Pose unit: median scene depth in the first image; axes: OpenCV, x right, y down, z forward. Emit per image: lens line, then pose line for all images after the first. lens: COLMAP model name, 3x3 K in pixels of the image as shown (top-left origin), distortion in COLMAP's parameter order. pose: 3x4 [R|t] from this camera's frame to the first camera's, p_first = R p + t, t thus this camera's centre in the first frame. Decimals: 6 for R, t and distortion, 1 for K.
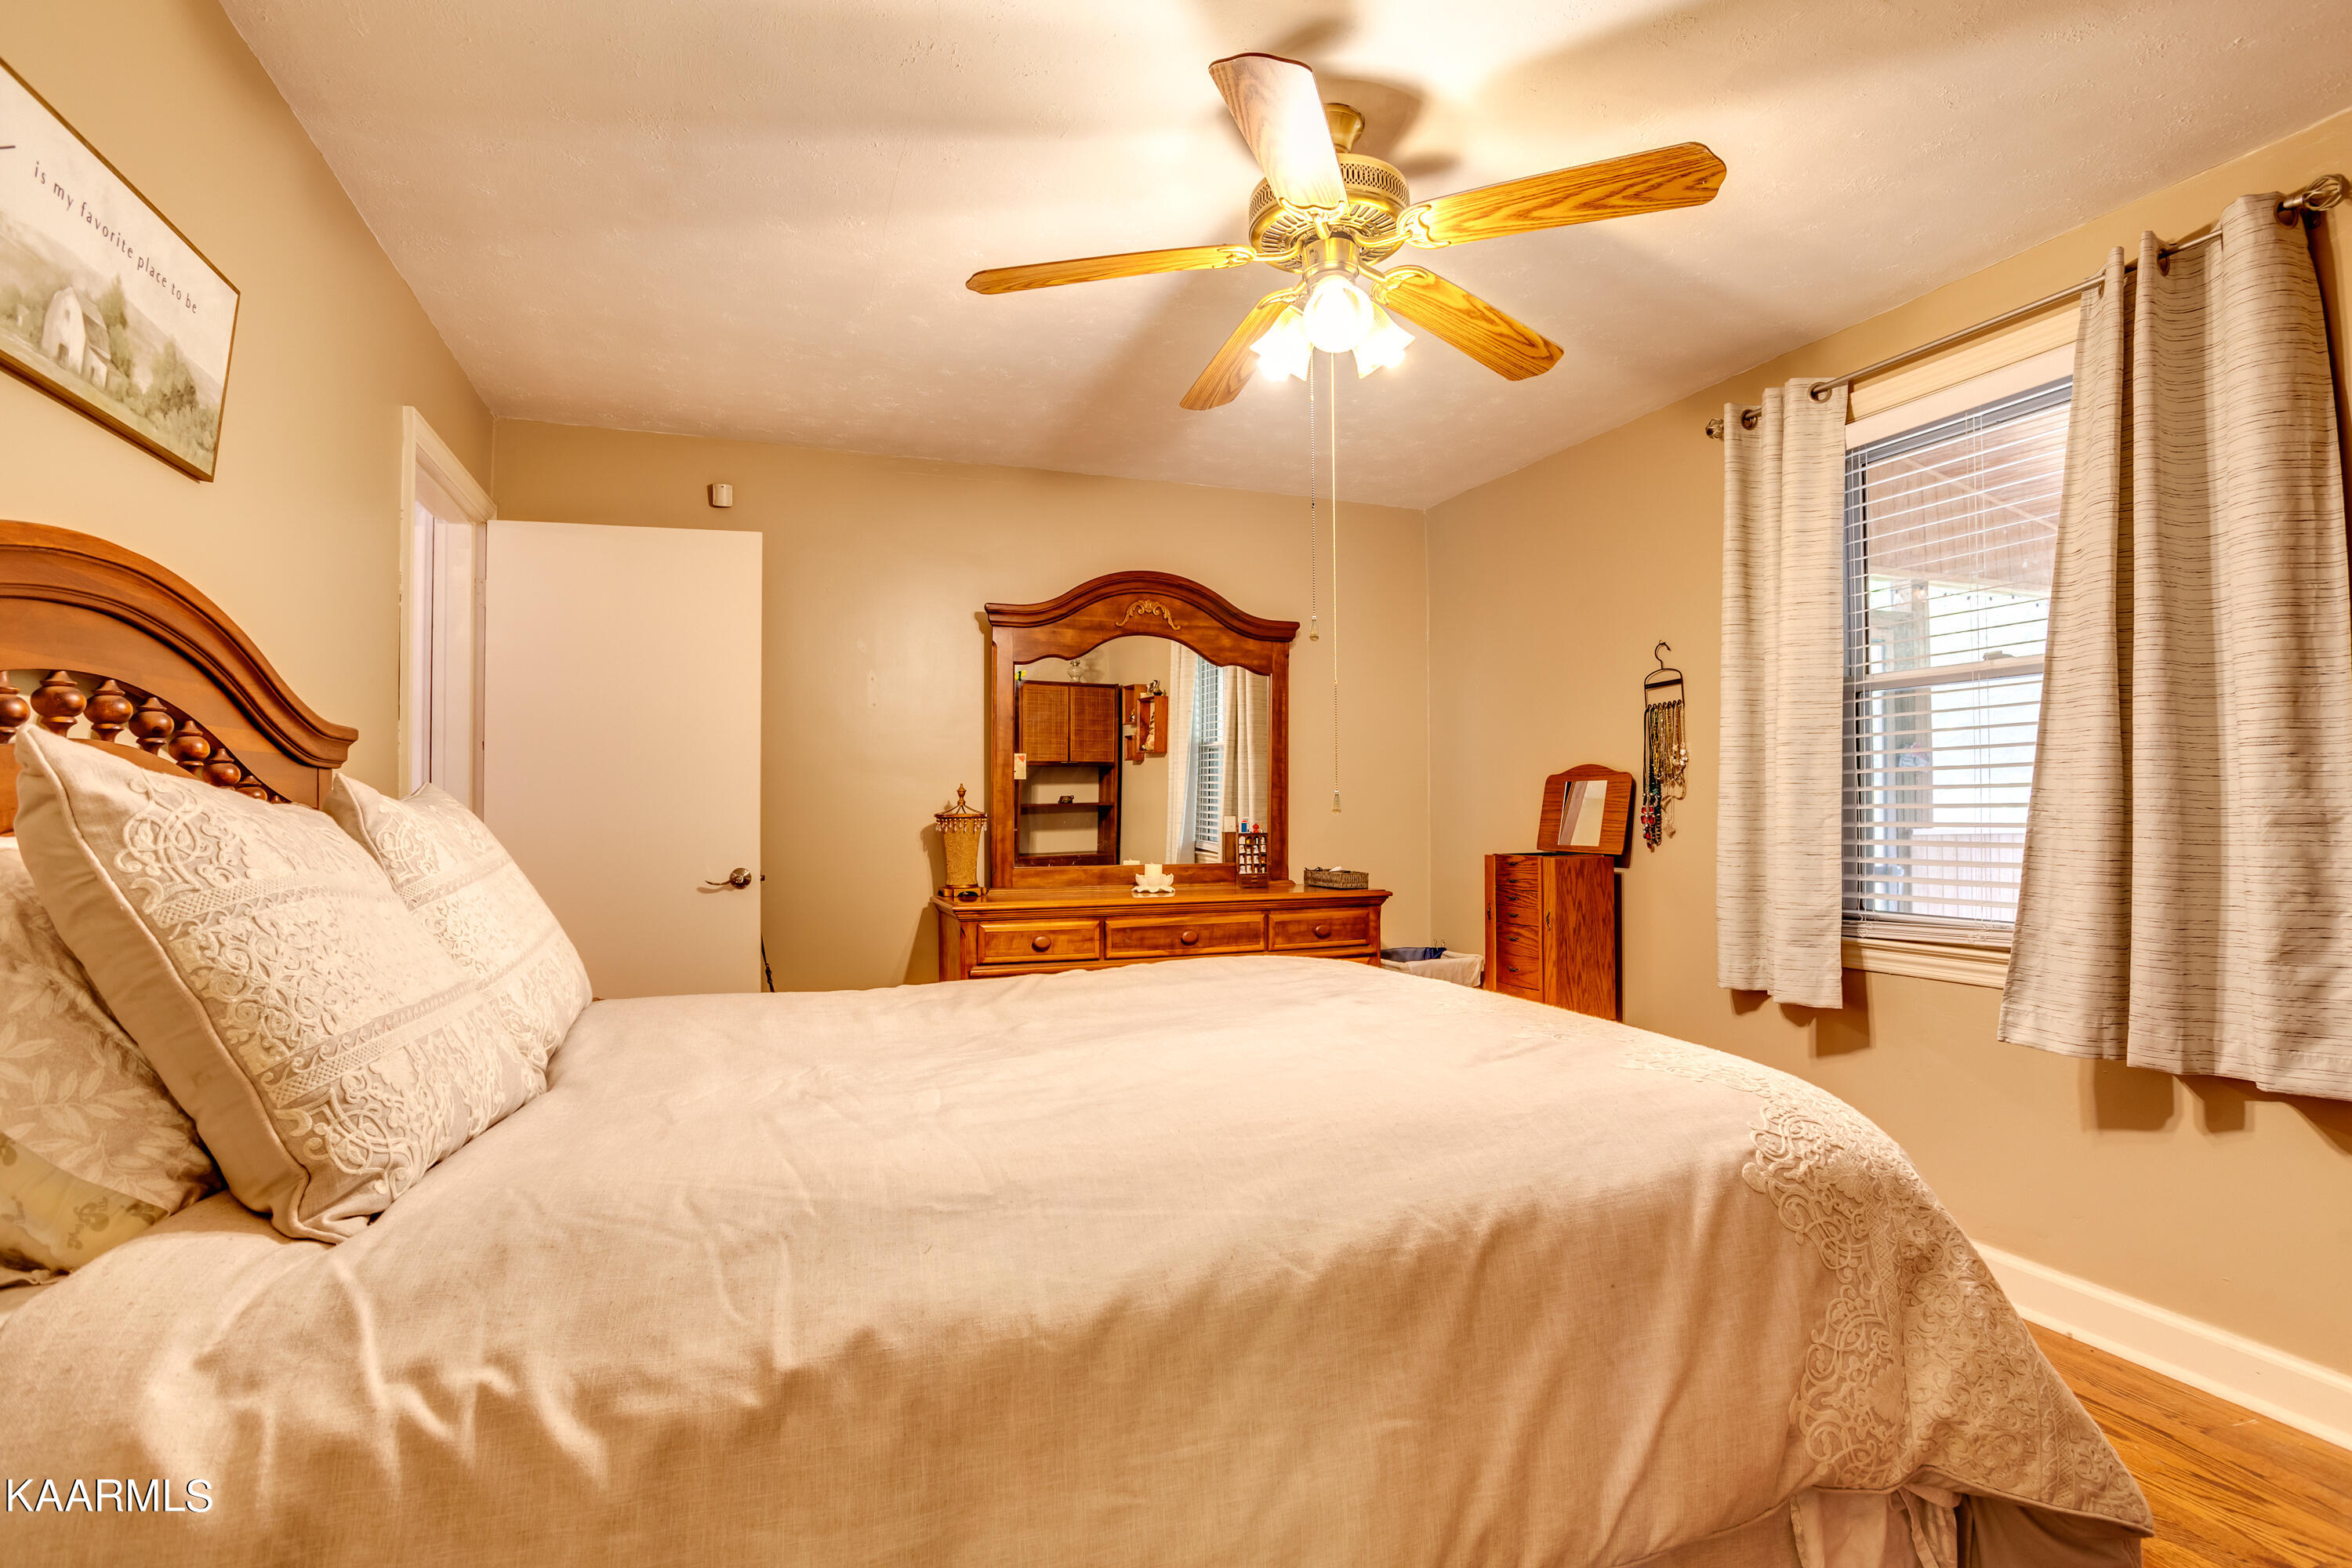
lens RADIAL K [[1139.9, 0, 1149.8], [0, 1139.9, 788.8], [0, 0, 1]] dist [-0.040142, 0.034639]
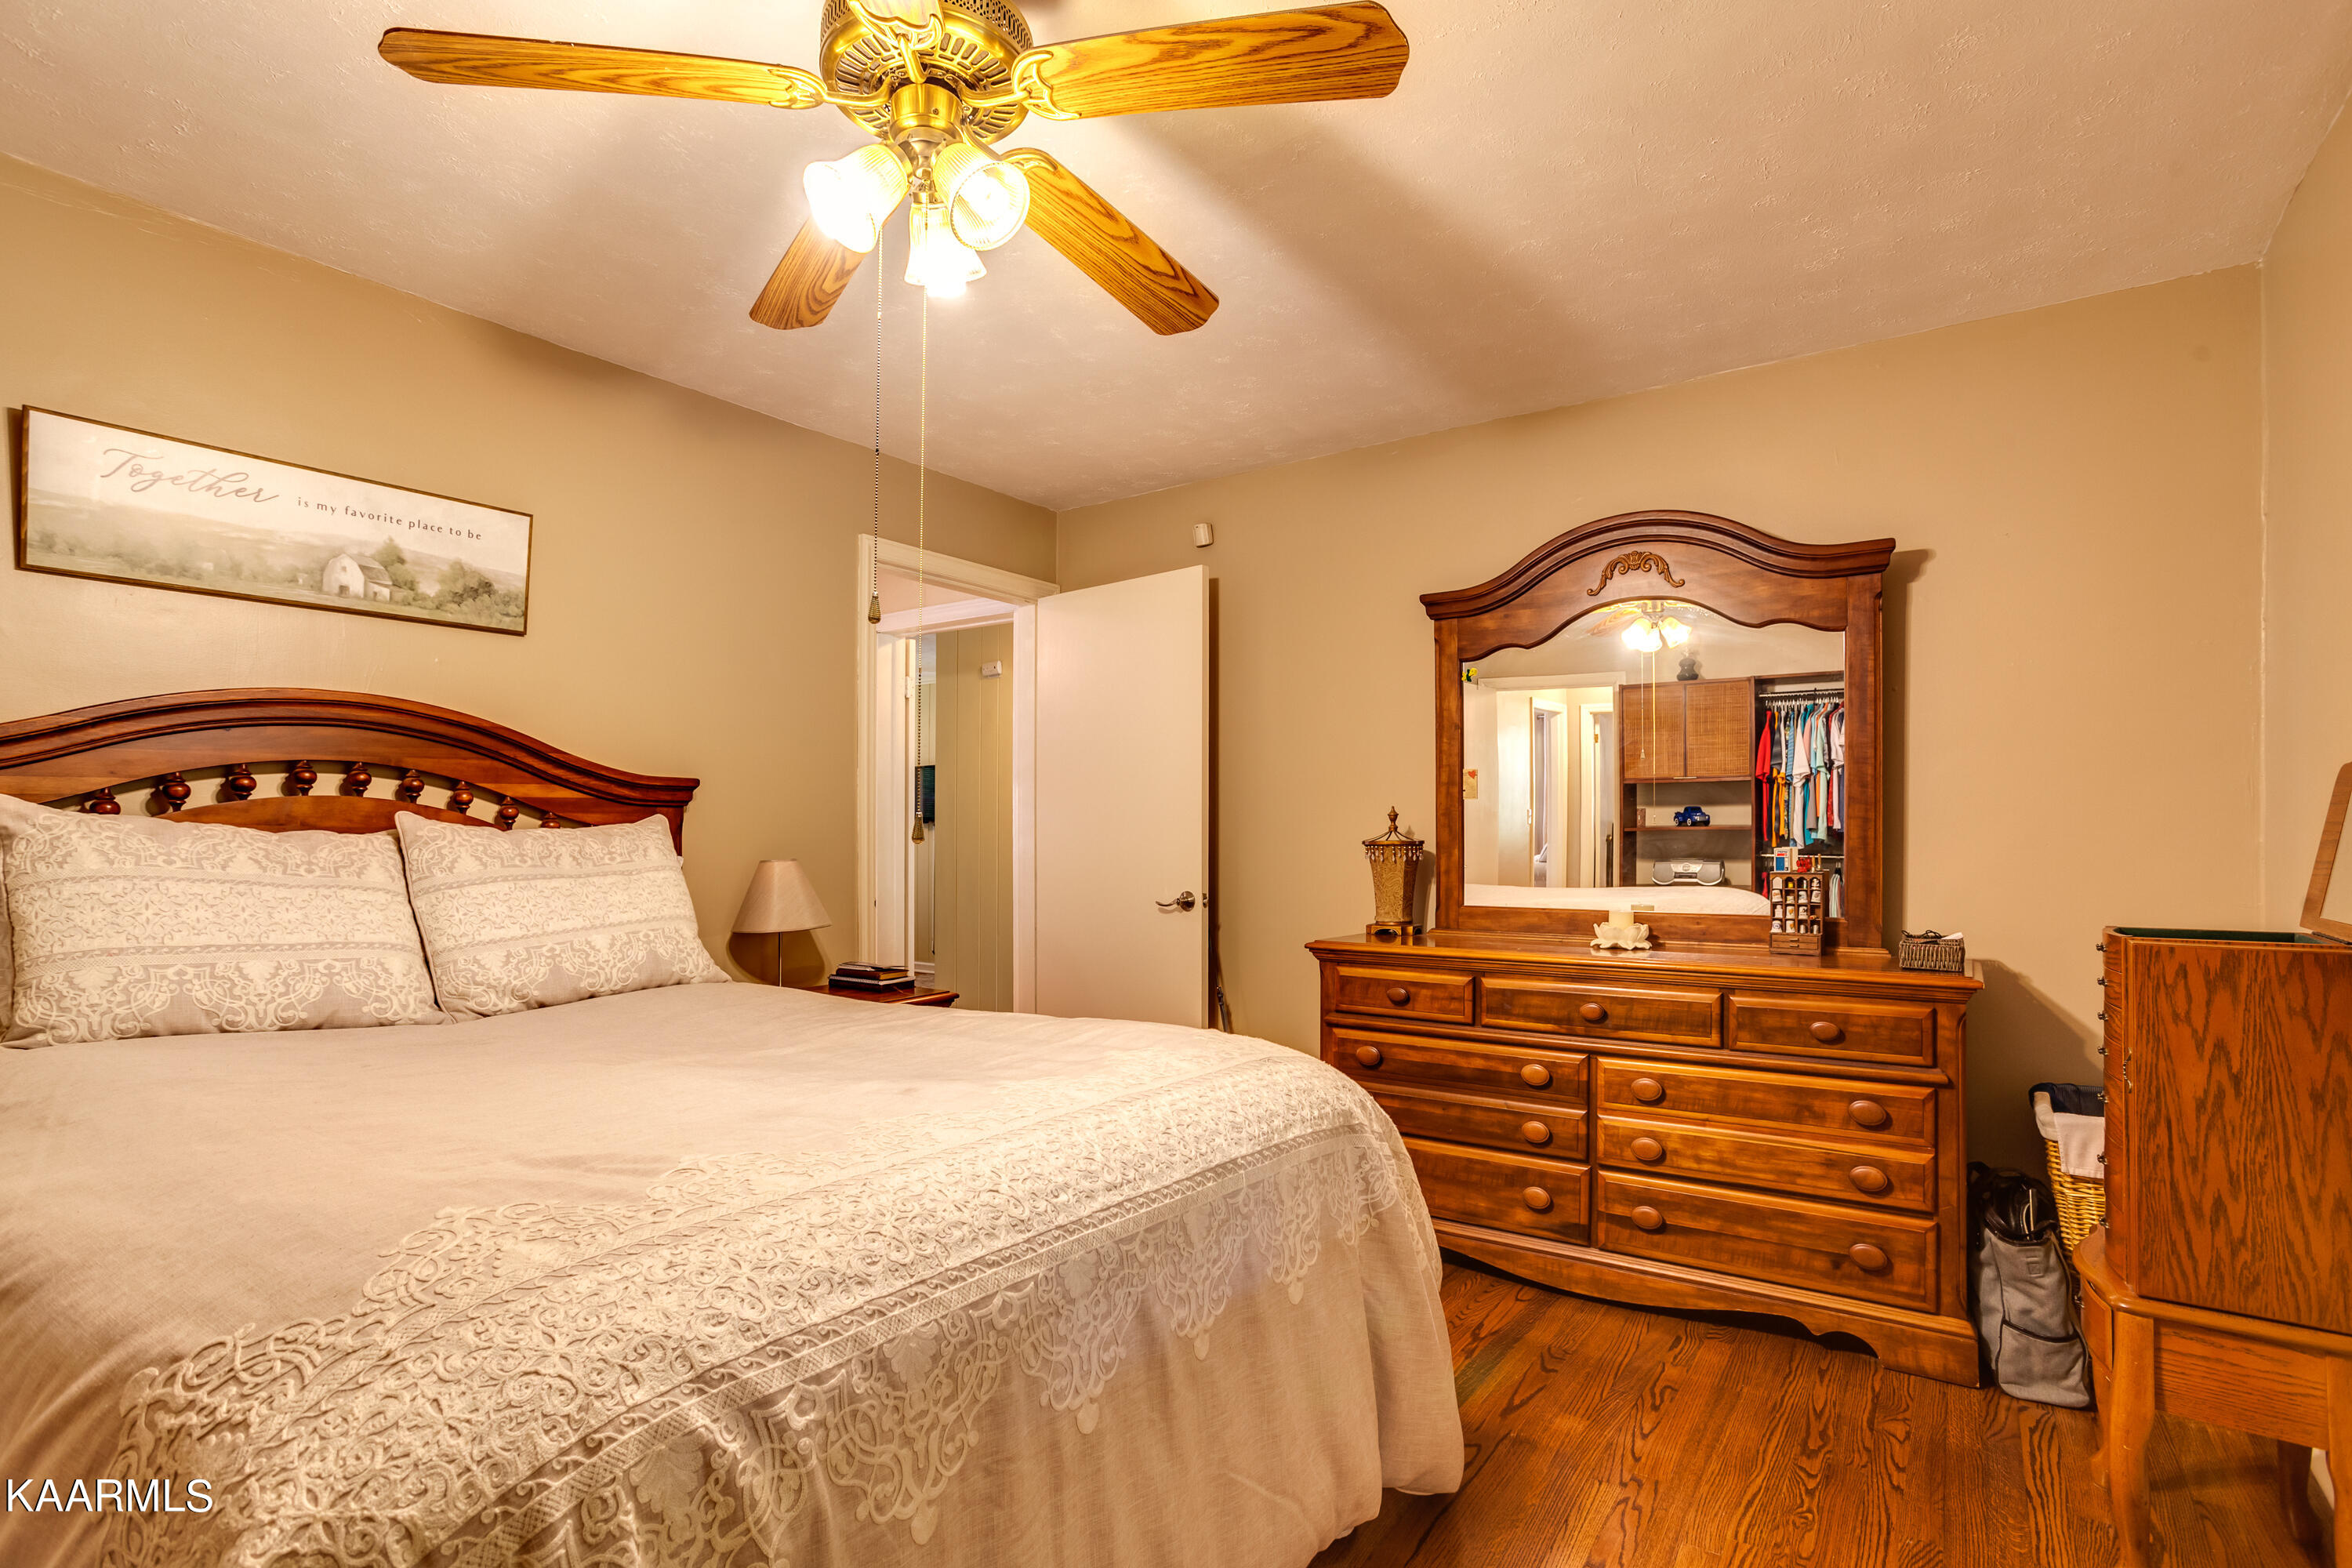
lens RADIAL K [[1136.9, 0, 1178.5], [0, 1136.9, 839.2], [0, 0, 1]] dist [-0.053572, 0.034142]
pose [[0.575783, 0.006235, -0.817578, 0.637888], [0.012715, 0.999782, 0.016579, 0.006030], [0.817503, -0.019941, 0.575579, 0.507311]]
